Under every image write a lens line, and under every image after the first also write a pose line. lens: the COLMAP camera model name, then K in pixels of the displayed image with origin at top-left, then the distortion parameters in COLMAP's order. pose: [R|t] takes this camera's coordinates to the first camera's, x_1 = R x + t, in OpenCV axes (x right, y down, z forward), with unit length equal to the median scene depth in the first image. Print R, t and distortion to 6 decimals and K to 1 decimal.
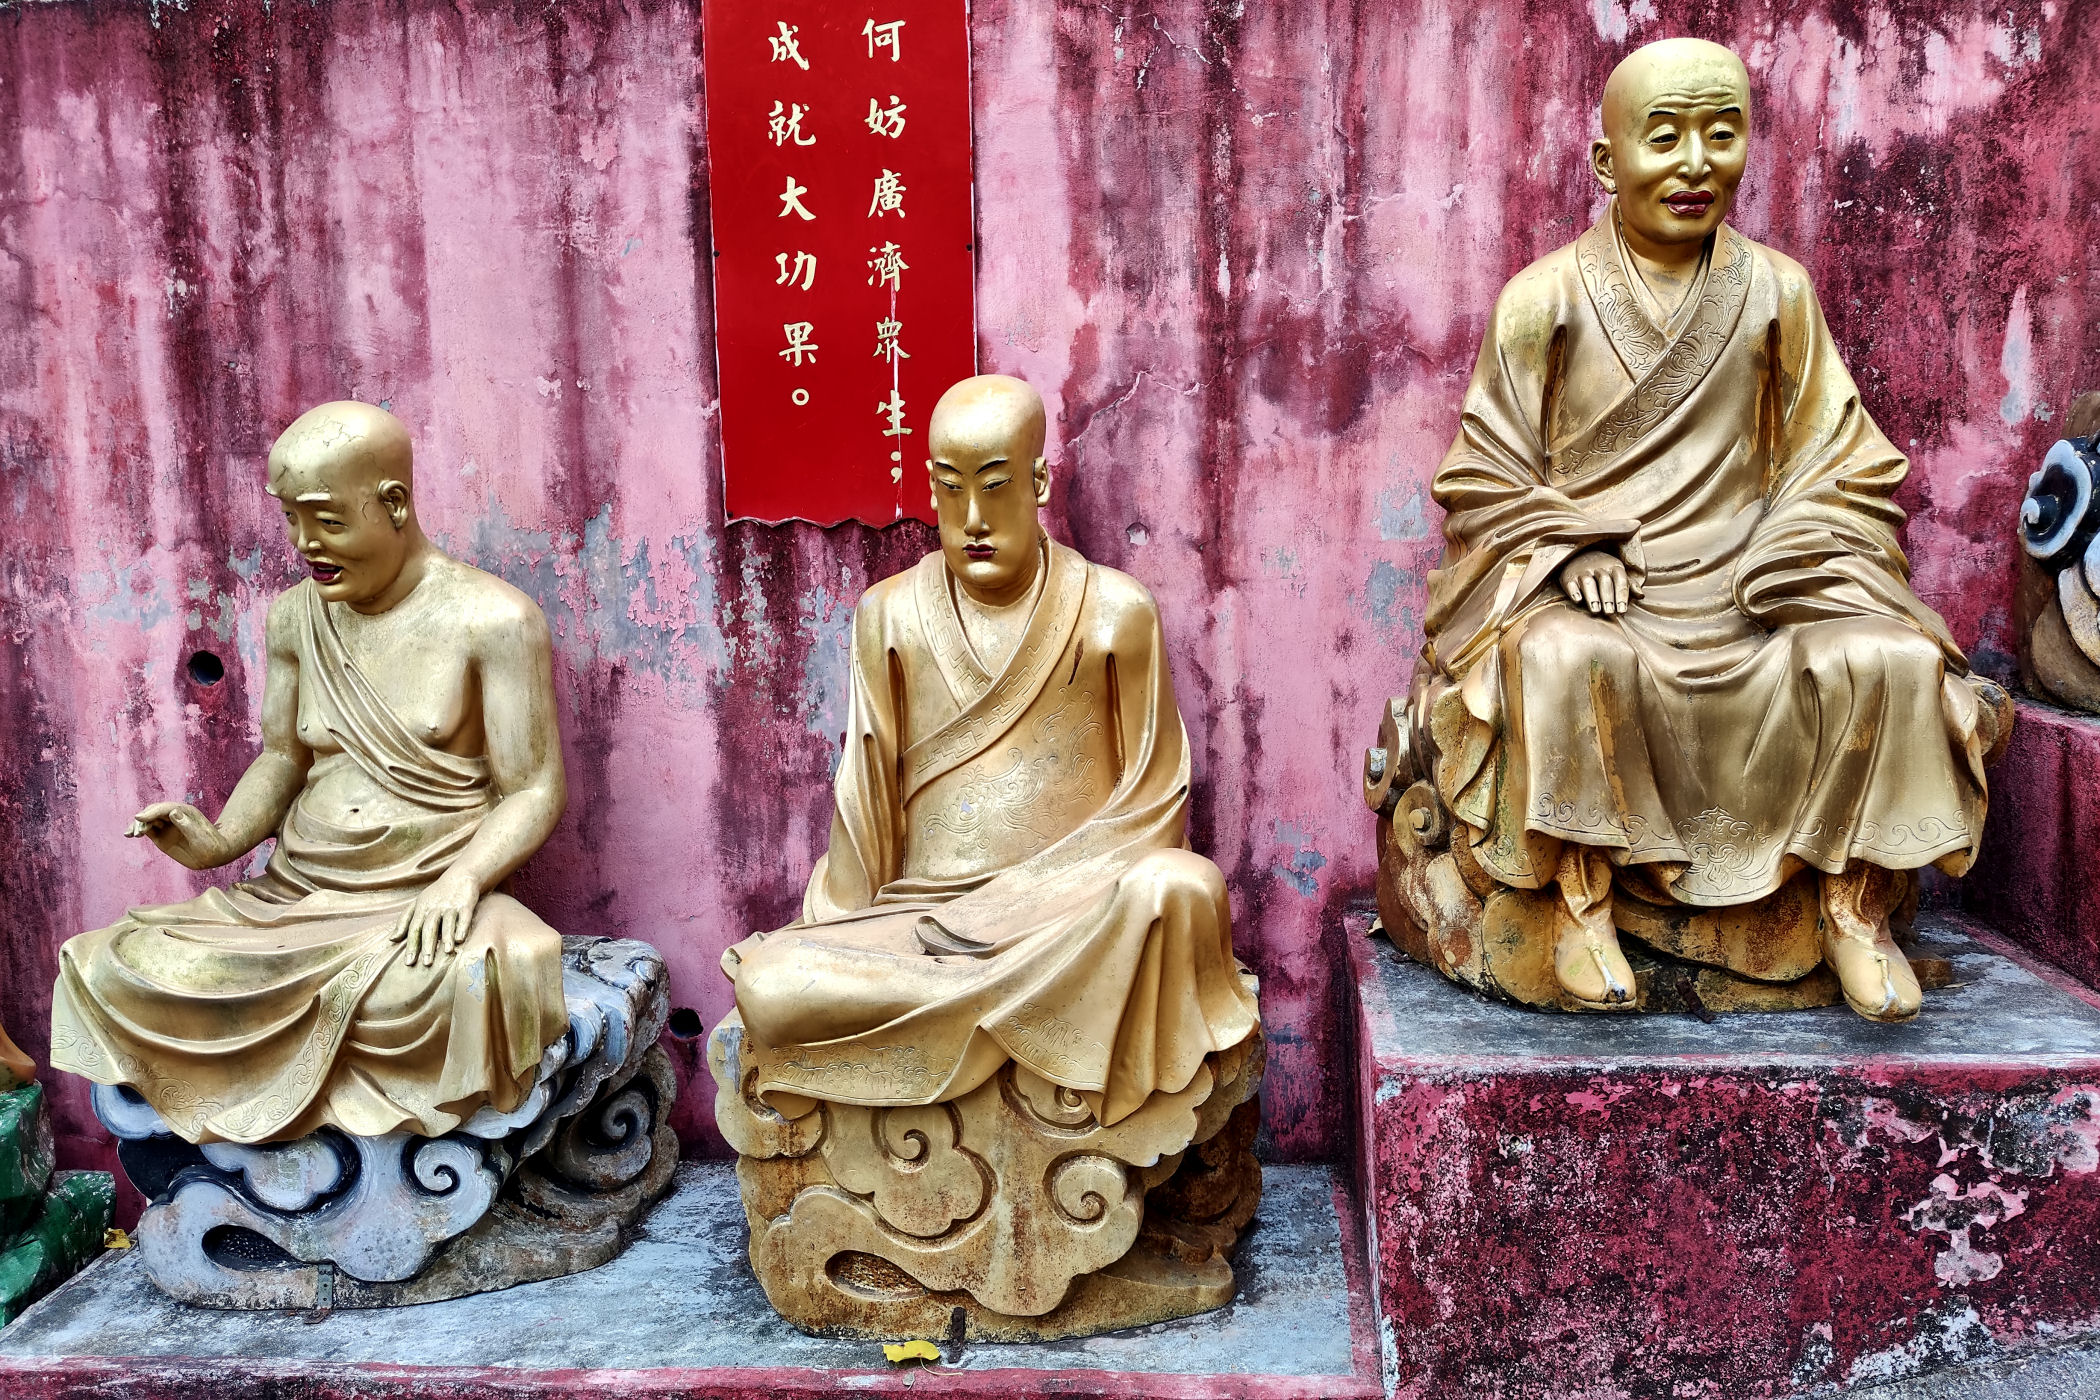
lens RADIAL K [[1651.0, 0, 1050.0], [0, 1651.0, 700.0], [0, 0, 1]] dist [0.051847, -0.042441]
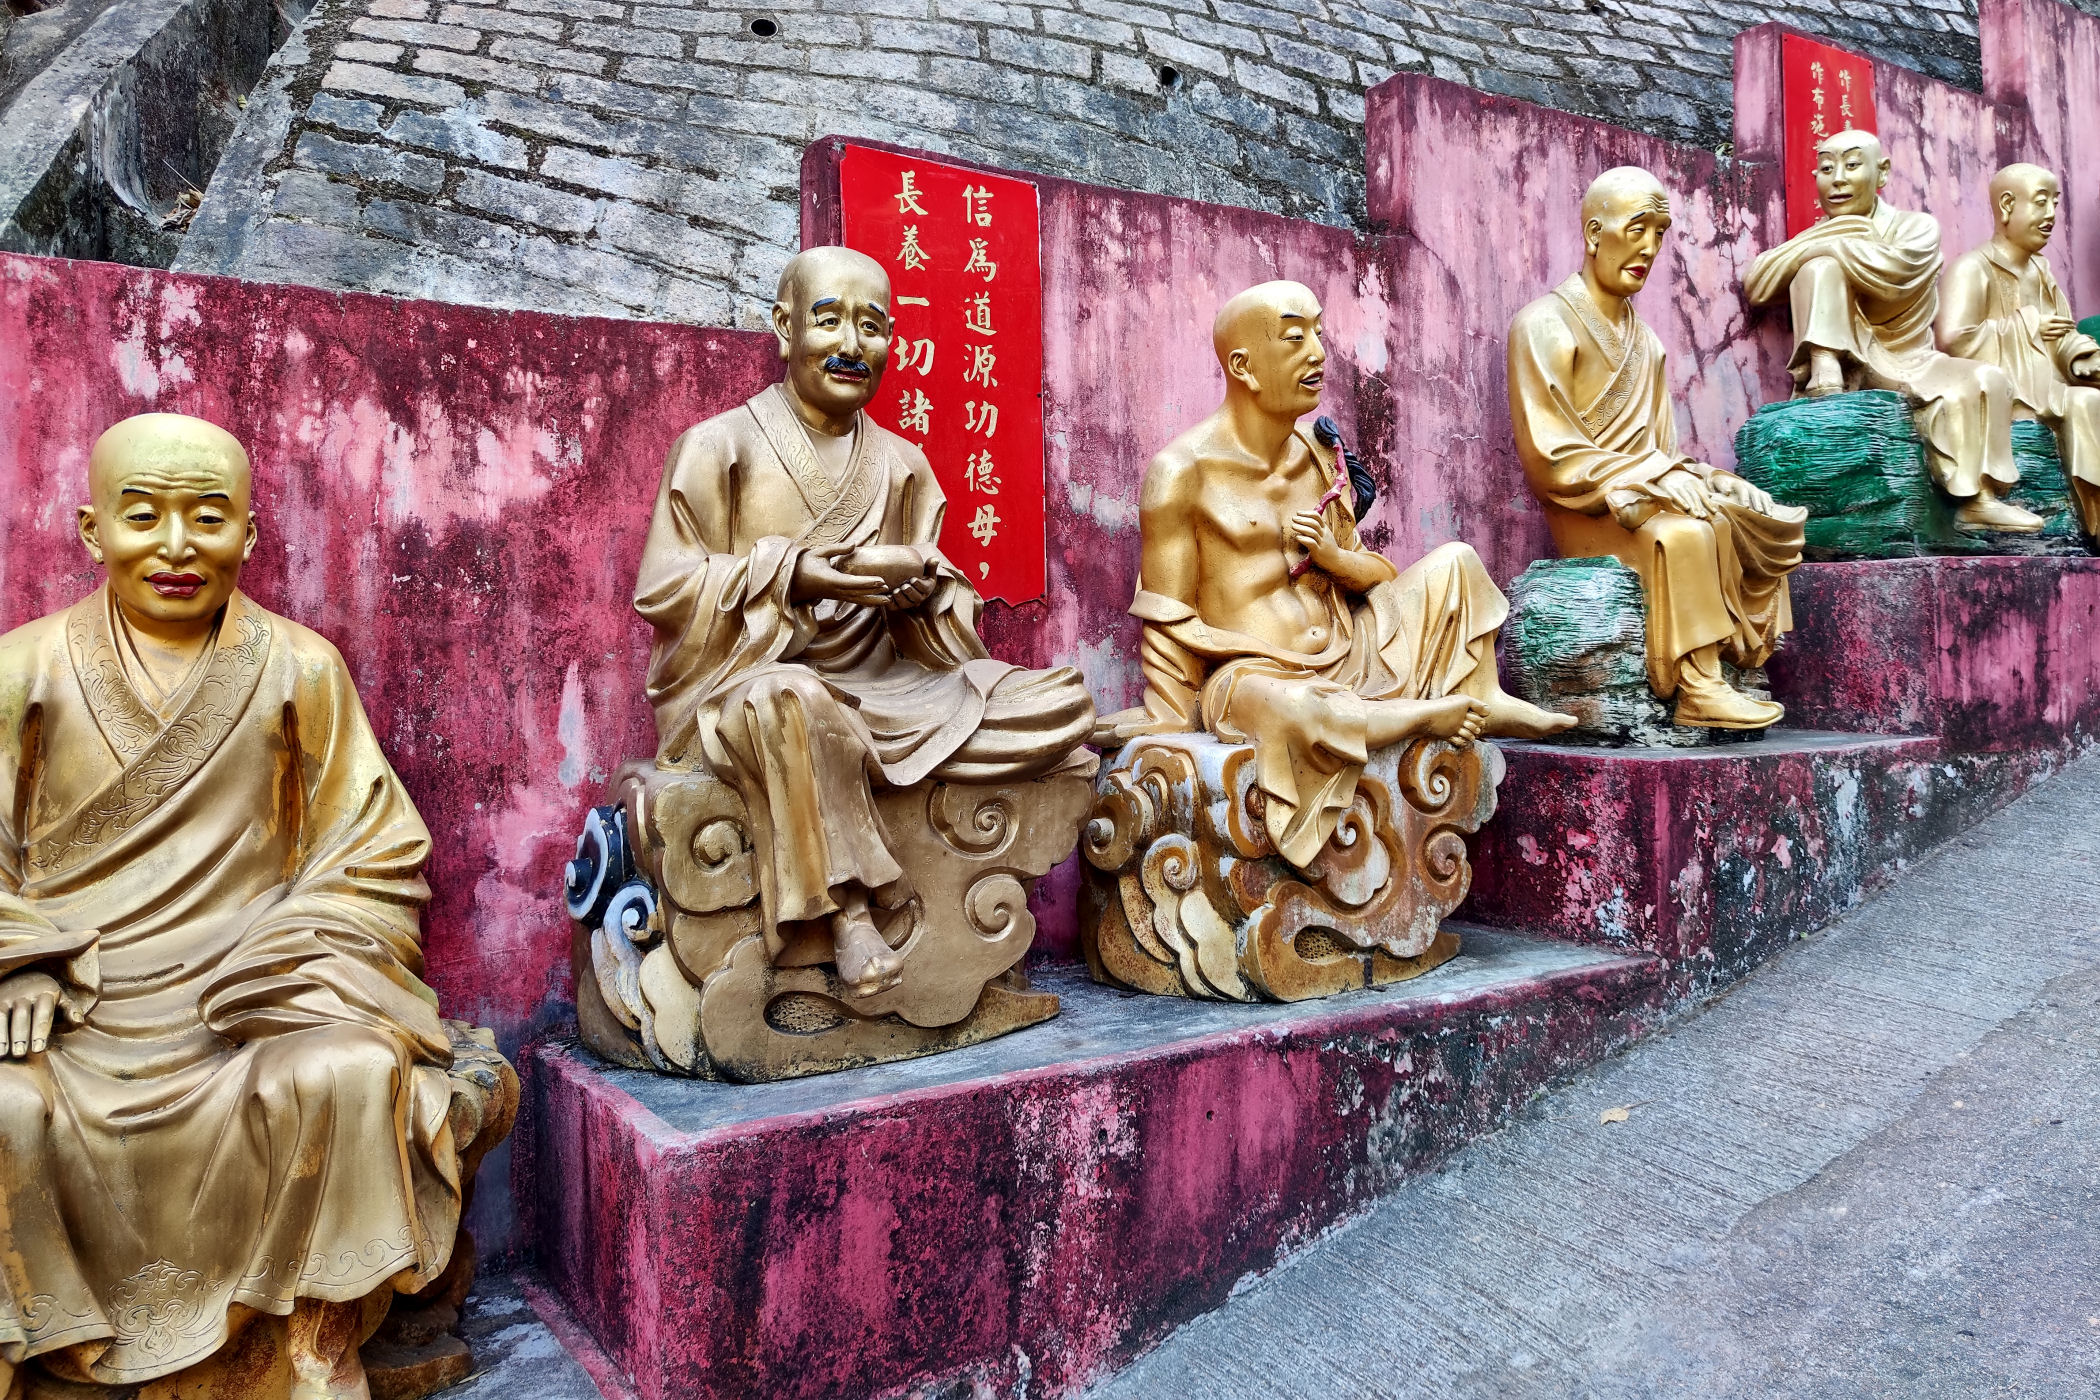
lens RADIAL K [[1651.0, 0, 1050.0], [0, 1651.0, 700.0], [0, 0, 1]] dist [0.051847, -0.042441]
pose [[0.777266, 0.017000, 0.628943, 0.160457], [0.086456, 0.987267, -0.133530, -0.057294], [-0.623204, 0.158164, 0.765899, -0.031692]]
